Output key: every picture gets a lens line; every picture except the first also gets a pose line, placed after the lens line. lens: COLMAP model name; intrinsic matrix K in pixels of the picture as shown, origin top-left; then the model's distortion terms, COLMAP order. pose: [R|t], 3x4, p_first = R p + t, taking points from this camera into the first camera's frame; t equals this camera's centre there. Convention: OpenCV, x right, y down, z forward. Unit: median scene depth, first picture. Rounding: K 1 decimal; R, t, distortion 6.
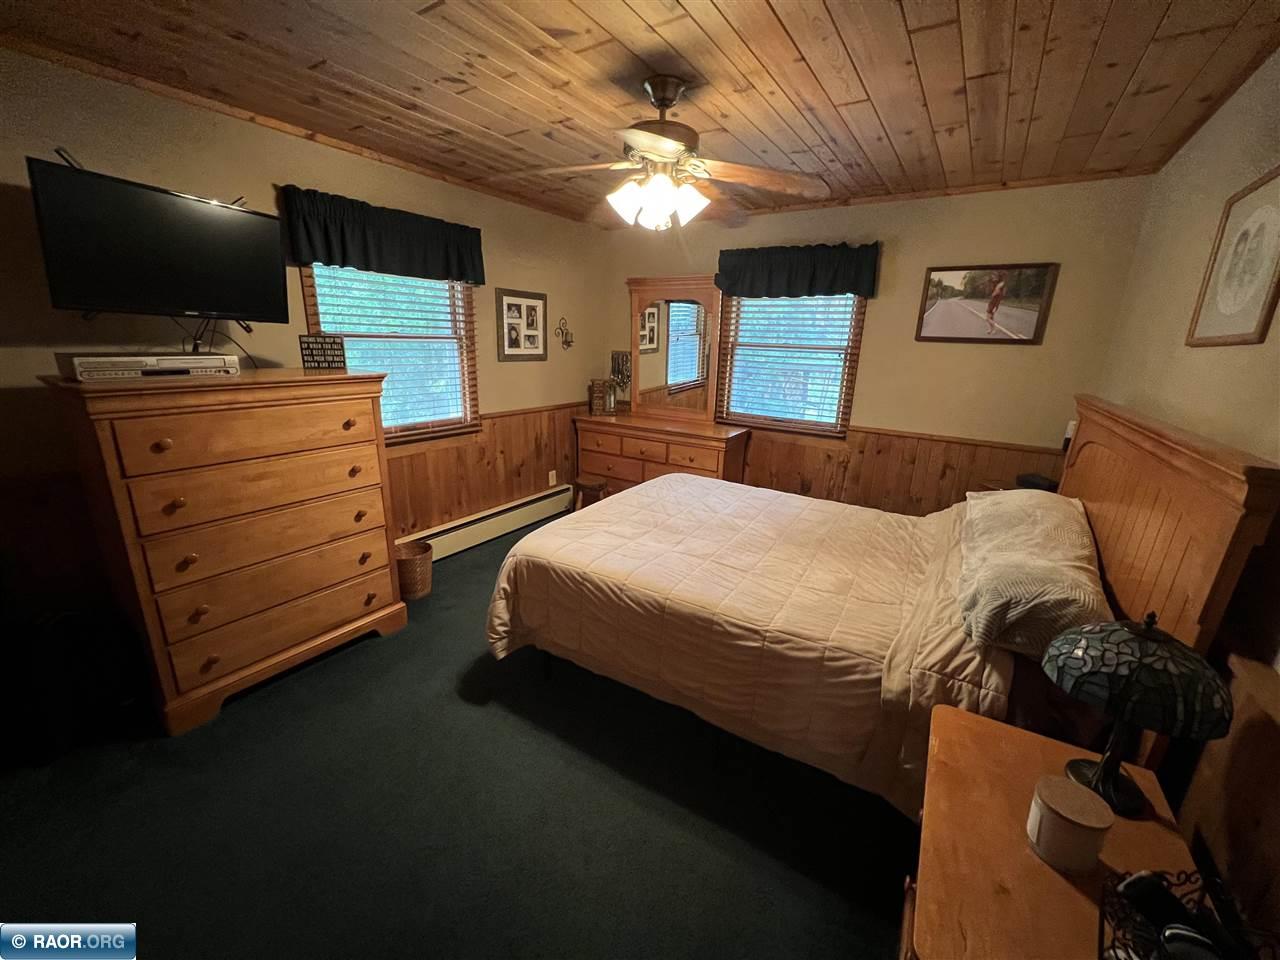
lens RADIAL K [[507.5, 0, 640.0], [0, 507.5, 480.0], [0, 0, 1]] dist [-0.000180, 0.000217]
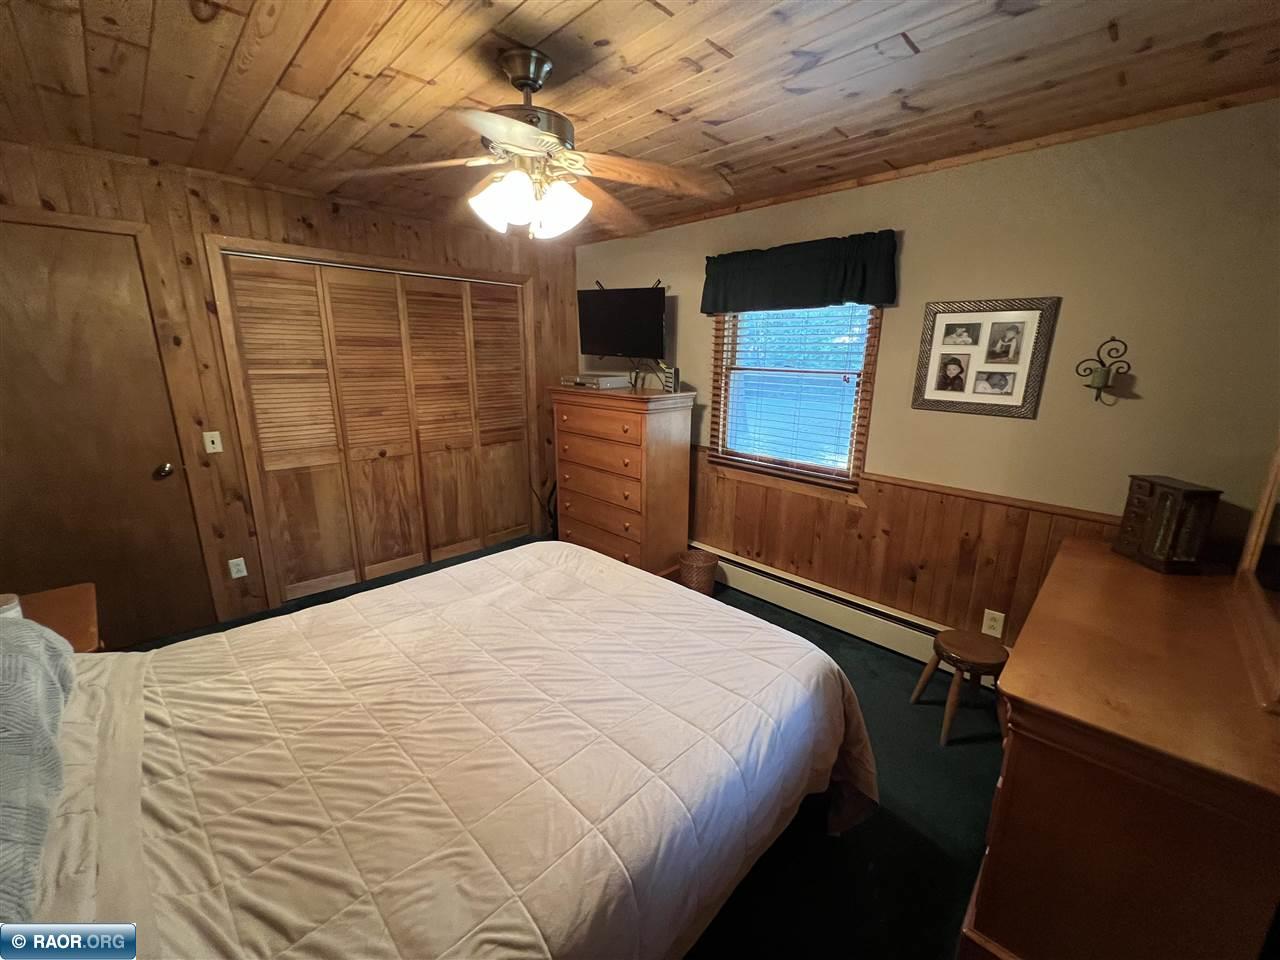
lens RADIAL K [[507.5, 0, 640.0], [0, 507.5, 480.0], [0, 0, 1]] dist [-0.000180, 0.000217]
pose [[-0.194479, 0.205666, -0.959103, 0.482717], [-0.284060, 0.924067, 0.255752, -0.215448], [0.938876, 0.322182, -0.121290, 0.769007]]
